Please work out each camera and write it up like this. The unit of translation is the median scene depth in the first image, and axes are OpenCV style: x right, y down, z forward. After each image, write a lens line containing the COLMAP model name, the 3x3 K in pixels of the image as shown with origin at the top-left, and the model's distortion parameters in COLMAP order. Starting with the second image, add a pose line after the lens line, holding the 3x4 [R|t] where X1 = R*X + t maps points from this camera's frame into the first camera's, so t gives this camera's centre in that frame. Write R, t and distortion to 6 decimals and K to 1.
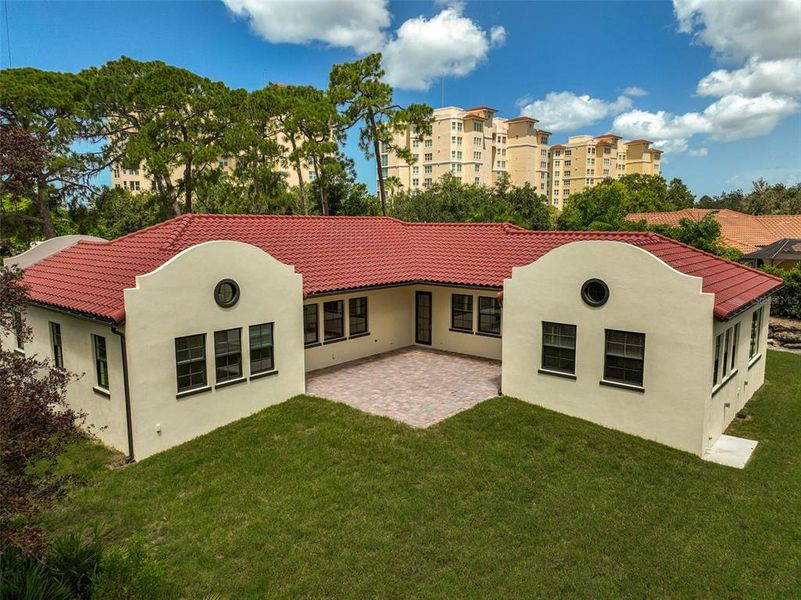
lens RADIAL K [[592.2, 0, 401.3], [0, 592.2, 300.8], [0, 0, 1]] dist [-0.003113, -0.000238]
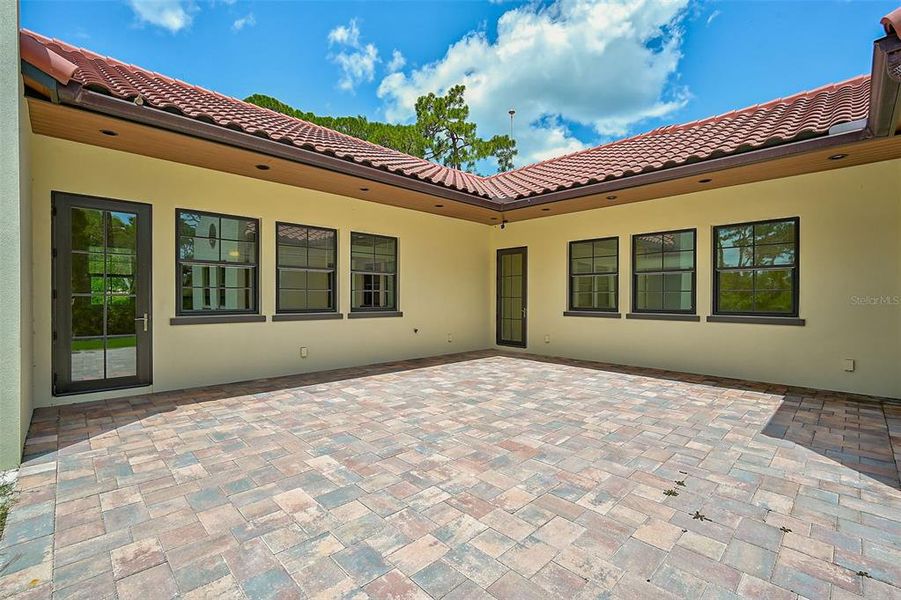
lens RADIAL K [[410.3, 0, 447.7], [0, 410.3, 296.2], [0, 0, 1]] dist [-0.002108, -0.000081]
pose [[0.995181, 0.007808, -0.097742, 0.020014], [-0.021047, 0.990600, -0.135162, 0.098383], [0.095768, 0.136568, 0.985991, 0.767841]]
